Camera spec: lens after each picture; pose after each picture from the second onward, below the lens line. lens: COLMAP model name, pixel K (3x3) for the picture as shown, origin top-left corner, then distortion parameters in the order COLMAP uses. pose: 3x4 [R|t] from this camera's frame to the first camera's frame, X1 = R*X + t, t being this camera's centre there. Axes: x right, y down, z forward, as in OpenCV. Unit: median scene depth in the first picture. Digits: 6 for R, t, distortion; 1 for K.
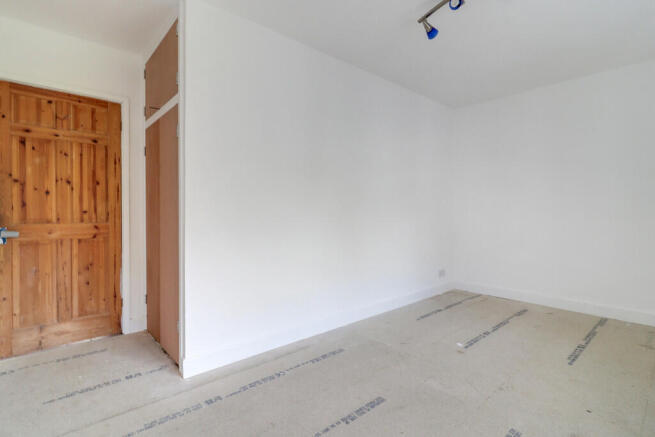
lens RADIAL K [[312.6, 0, 332.7], [0, 312.6, 215.1], [0, 0, 1]] dist [-0.002105, -0.000313]
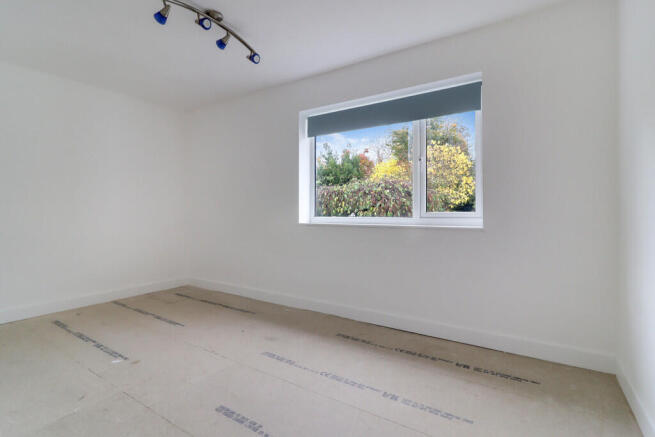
lens RADIAL K [[294.5, 0, 327.5], [0, 294.5, 218.5], [0, 0, 1]] dist [-0.000574, -0.000078]
pose [[-0.285632, -0.005285, 0.958325, -0.650612], [-0.000554, 0.999986, 0.005349, 0.004923], [-0.958339, 0.000997, -0.285631, 0.769343]]
